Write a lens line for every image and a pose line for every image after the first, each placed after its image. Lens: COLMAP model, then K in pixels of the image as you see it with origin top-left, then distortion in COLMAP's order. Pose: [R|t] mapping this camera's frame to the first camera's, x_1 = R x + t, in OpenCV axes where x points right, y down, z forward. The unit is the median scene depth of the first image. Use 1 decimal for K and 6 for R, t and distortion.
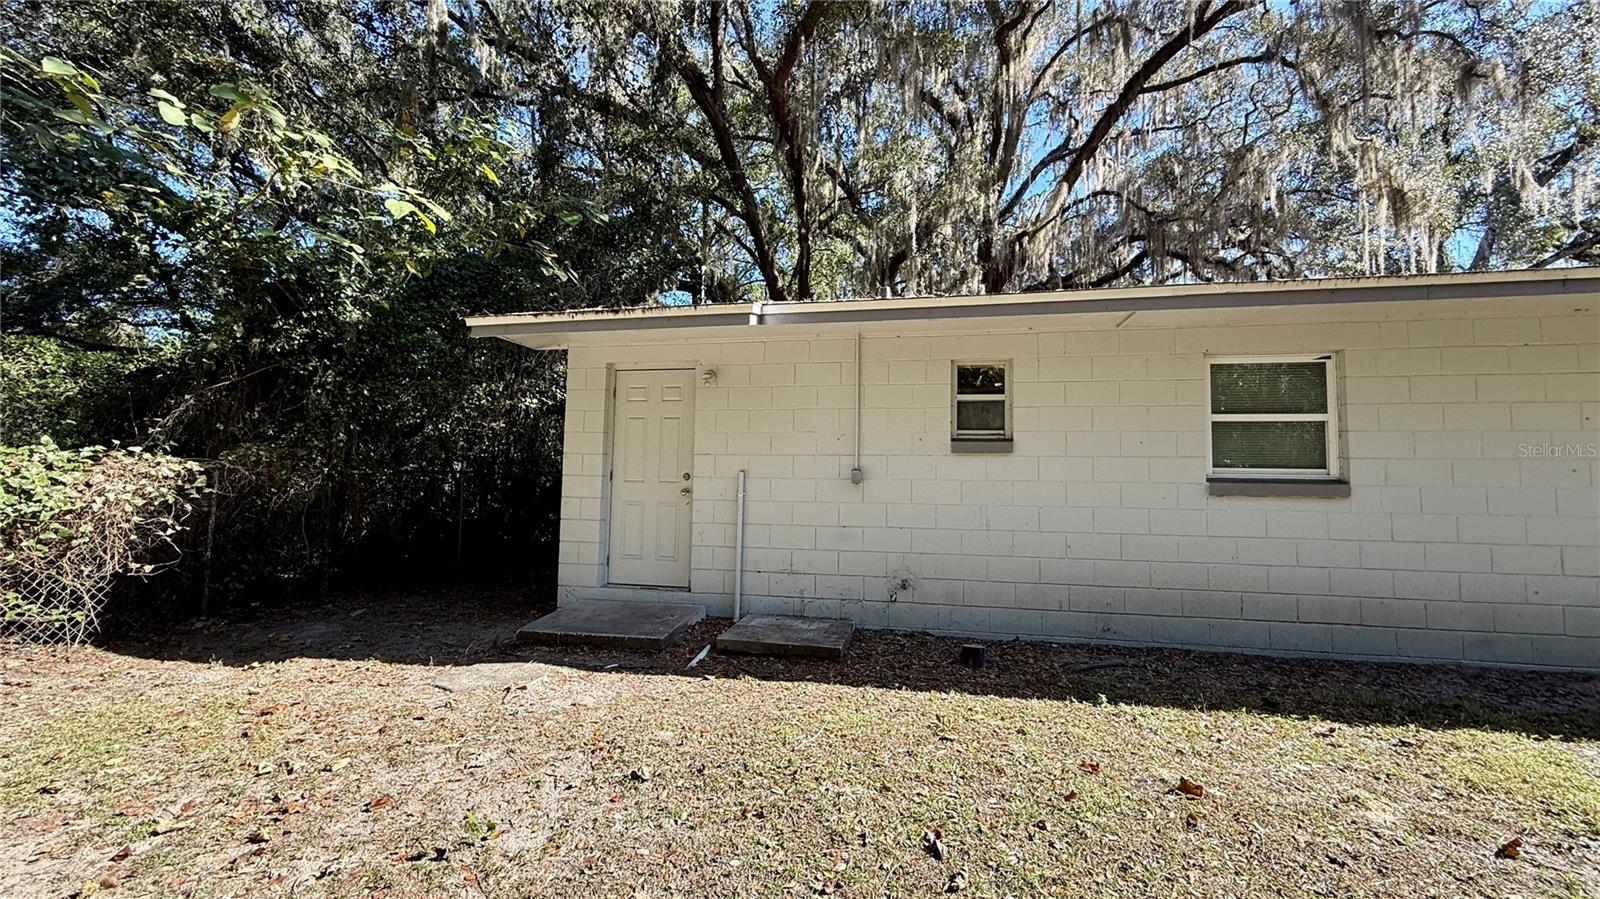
lens RADIAL K [[635.4, 0, 800.0], [0, 635.4, 449.5], [0, 0, 1]] dist [0.005468, 0.000441]
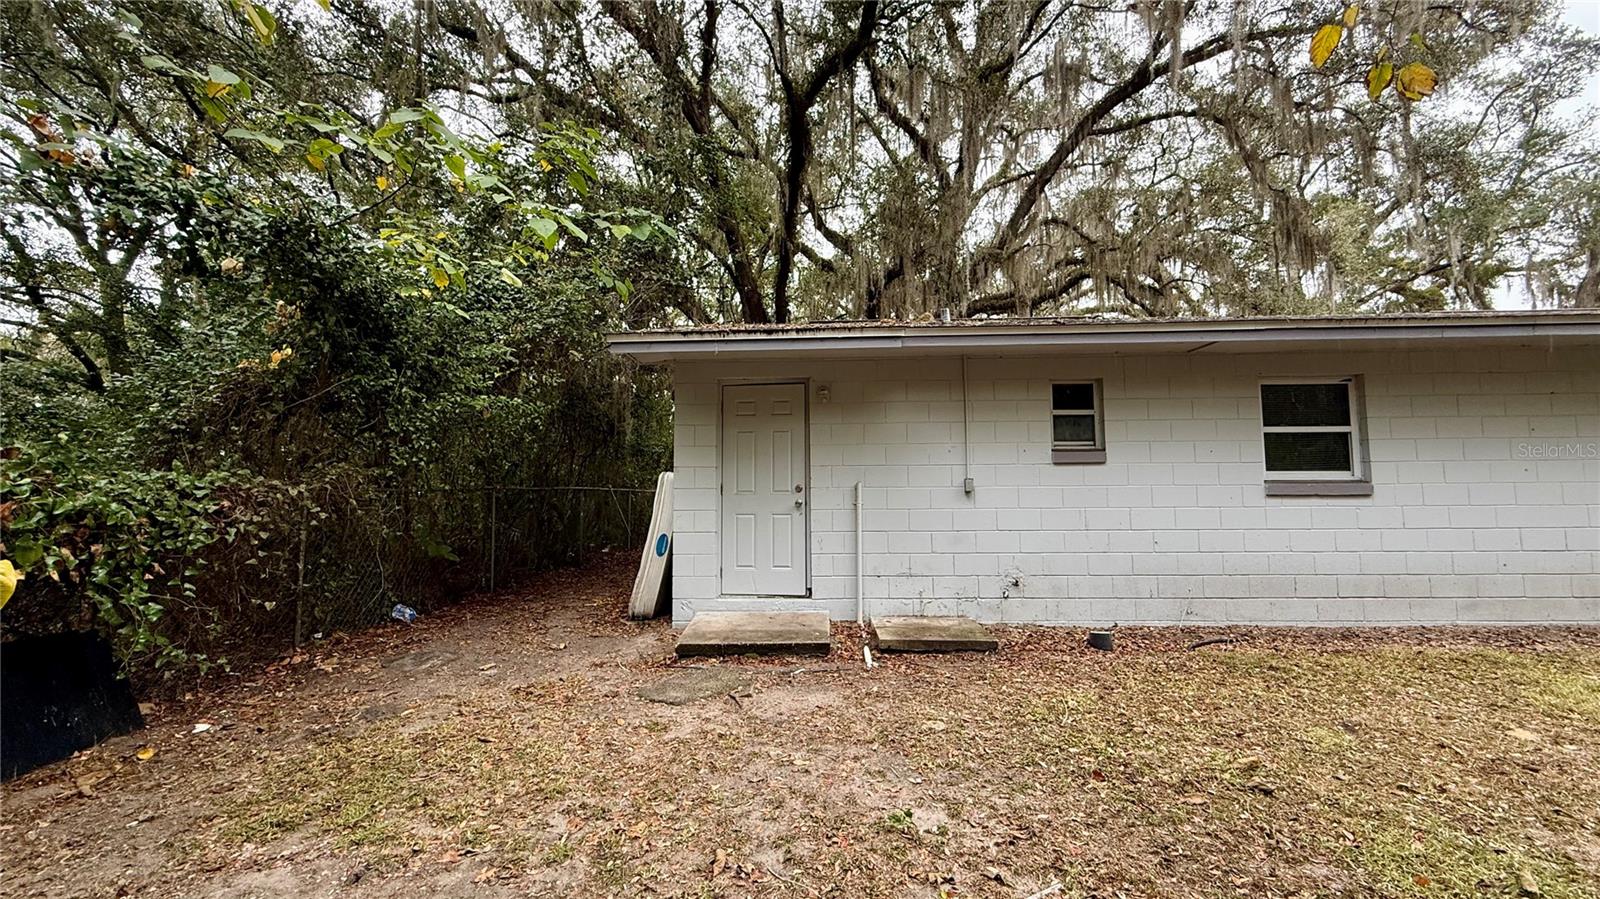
lens RADIAL K [[635.4, 0, 800.0], [0, 635.4, 449.5], [0, 0, 1]] dist [0.005468, 0.000441]
pose [[0.986624, -0.010370, 0.162681, -0.396819], [0.011857, 0.999896, -0.008171, -0.013223], [-0.162579, 0.009991, 0.986645, -0.032430]]
